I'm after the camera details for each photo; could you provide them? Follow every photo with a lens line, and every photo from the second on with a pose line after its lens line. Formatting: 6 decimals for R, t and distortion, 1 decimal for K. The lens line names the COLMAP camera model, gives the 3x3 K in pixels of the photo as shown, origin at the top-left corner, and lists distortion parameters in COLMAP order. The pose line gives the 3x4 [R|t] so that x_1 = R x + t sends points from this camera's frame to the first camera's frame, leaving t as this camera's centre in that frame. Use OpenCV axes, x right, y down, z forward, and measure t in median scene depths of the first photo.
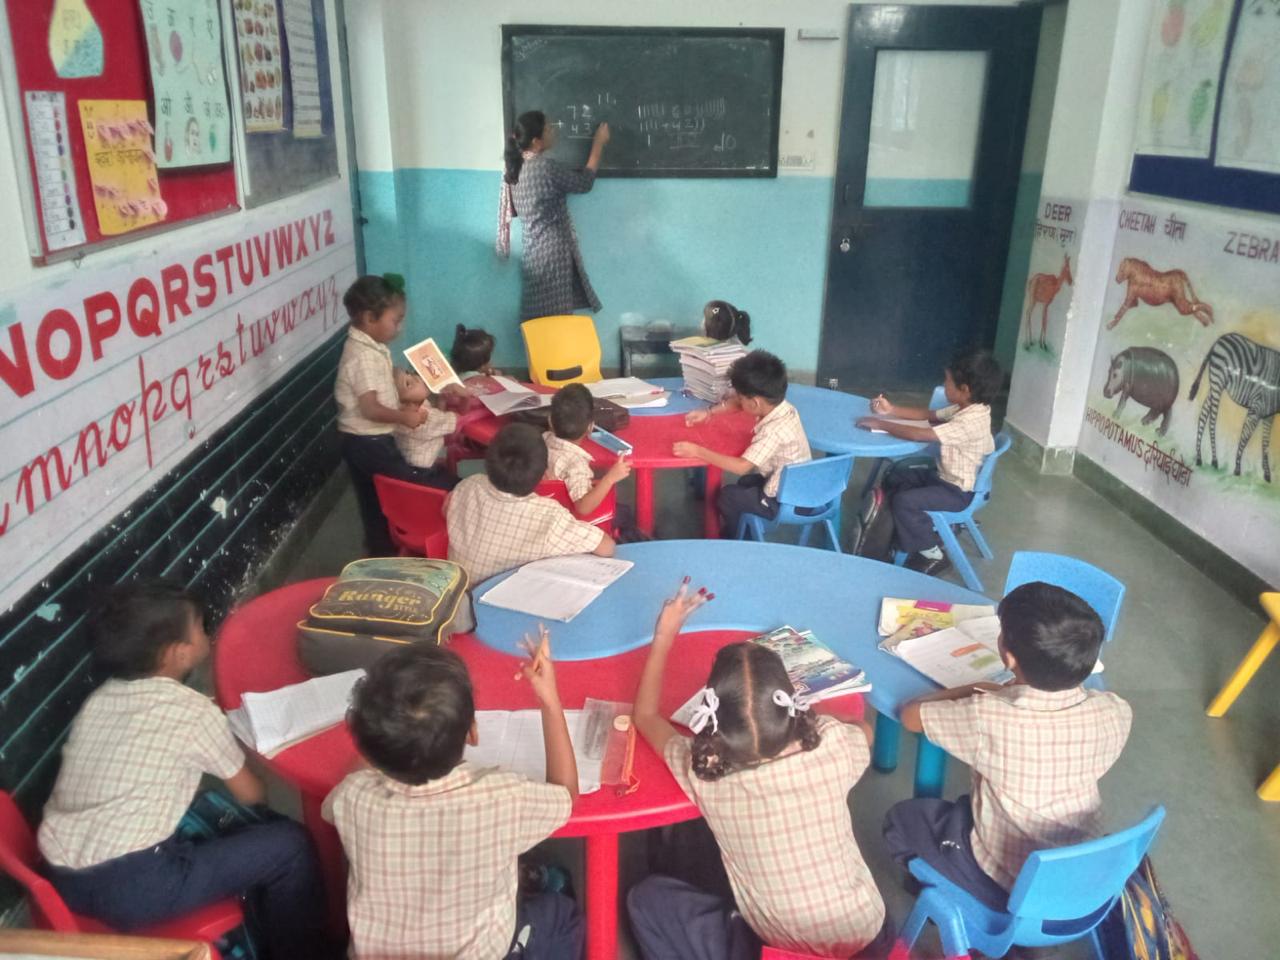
lens RADIAL K [[983.6, 0, 636.7], [0, 983.6, 486.7], [0, 0, 1]] dist [-0.044581, -0.022826]
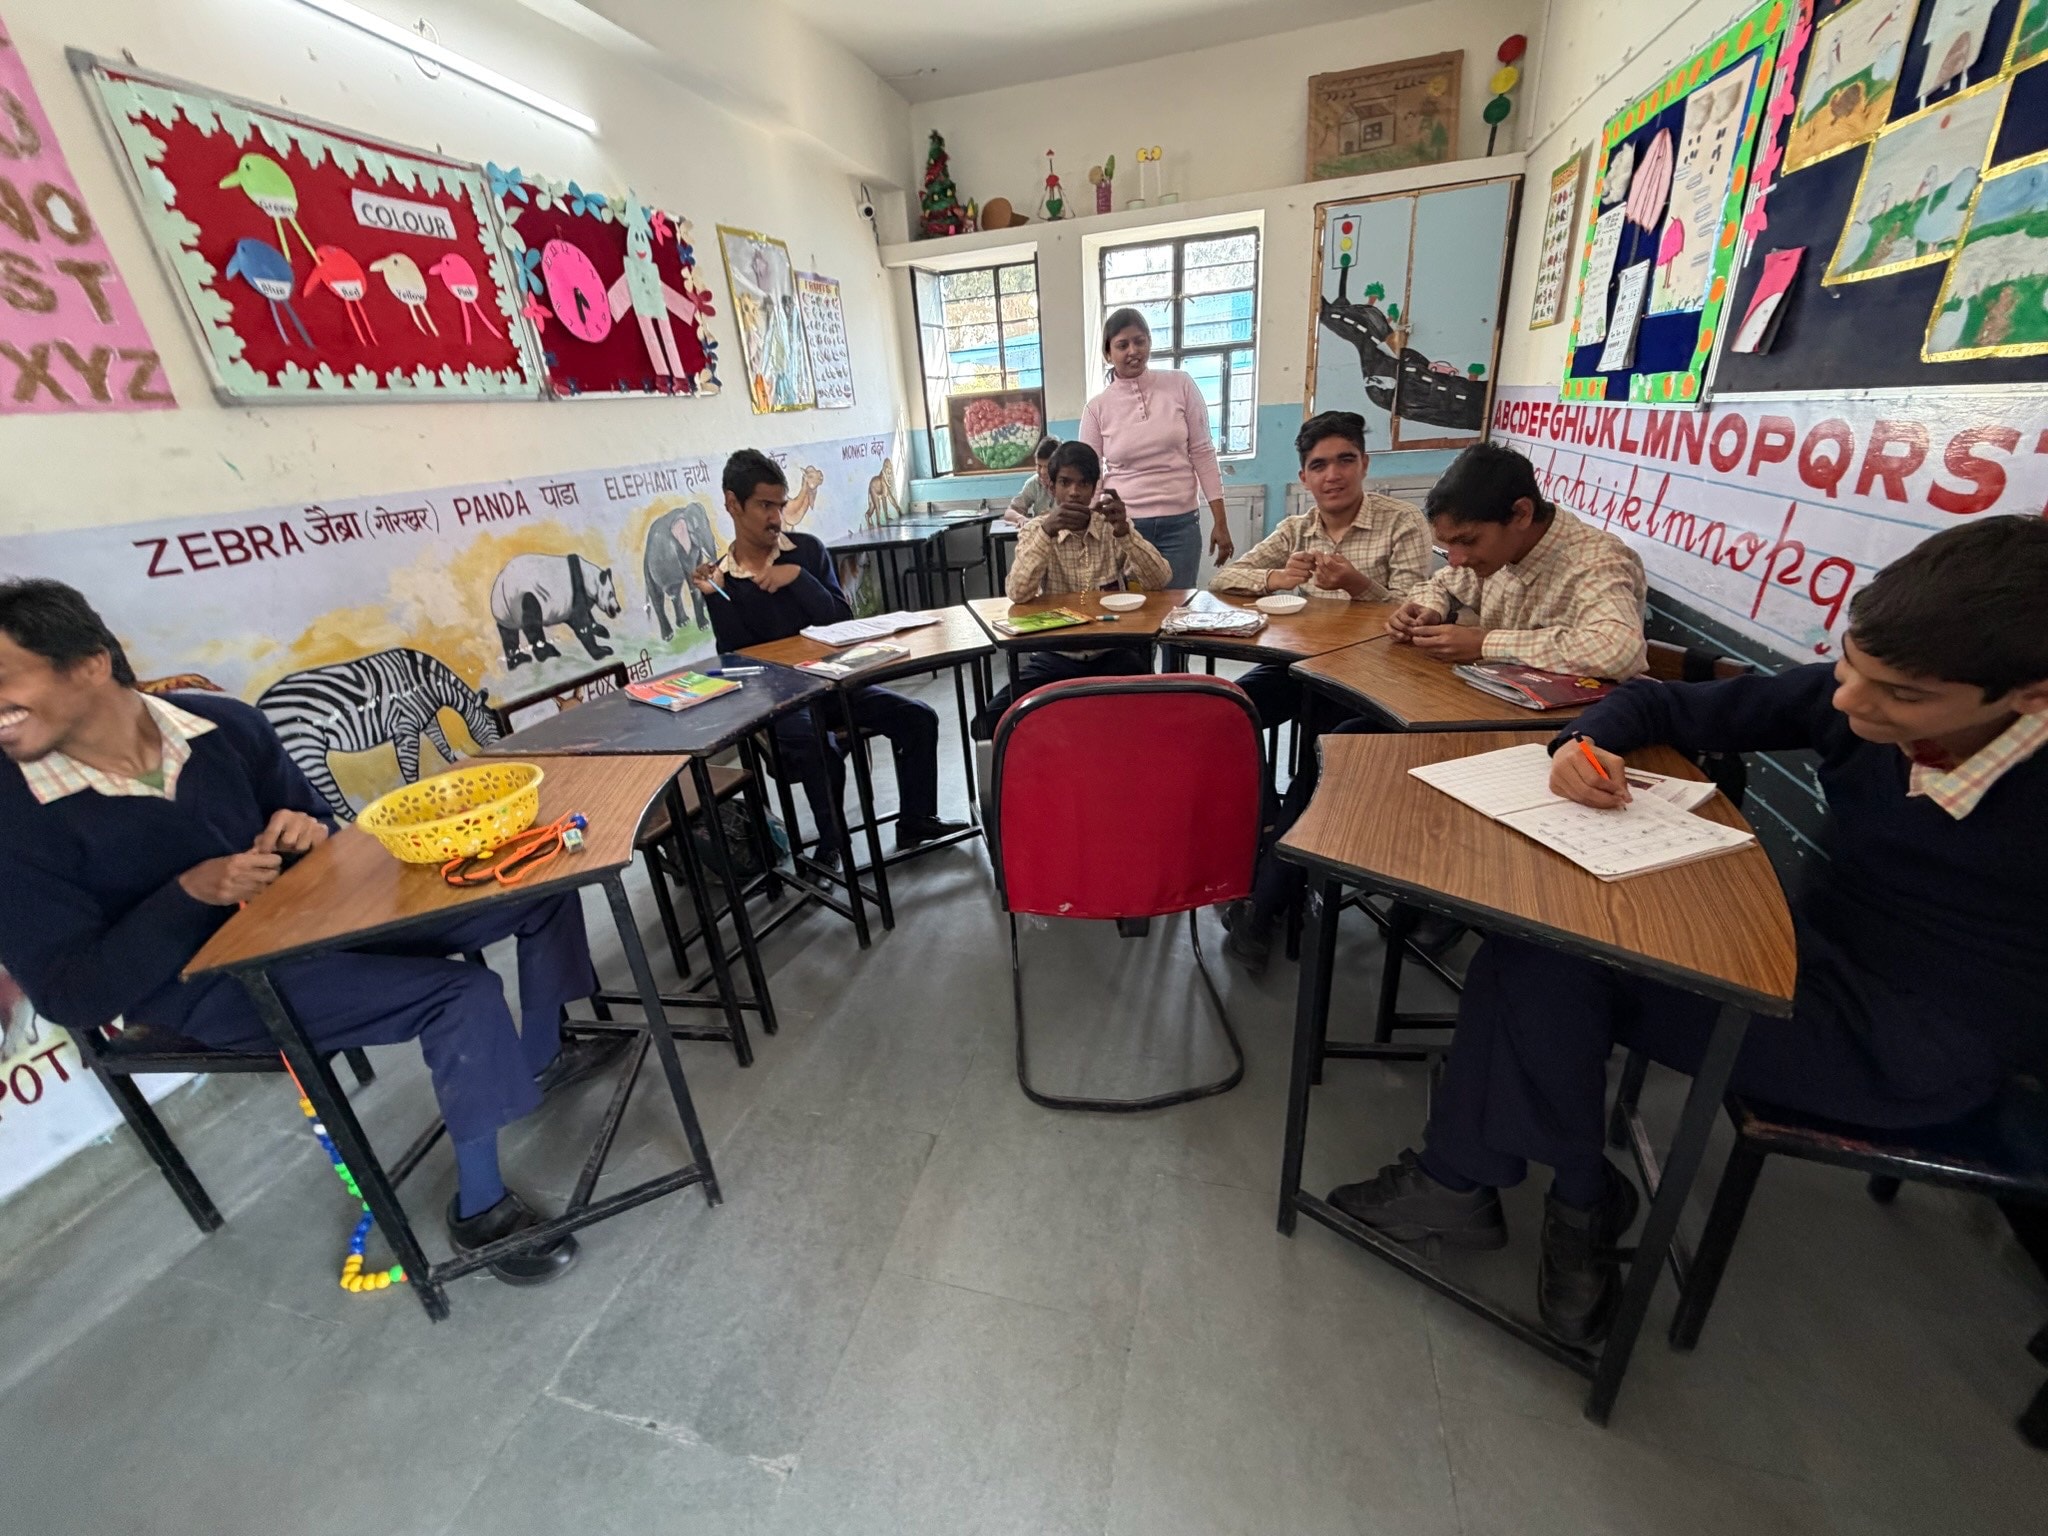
lens RADIAL K [[814.7, 0, 1021.9], [0, 814.7, 760.2], [0, 0, 1]] dist [-0.004989, 0.001389]
pose [[-0.951804, -0.062695, 0.300232, -0.050667], [0.166514, 0.716432, 0.677494, -0.548825], [-0.257572, 0.694834, -0.671463, 1.700301]]
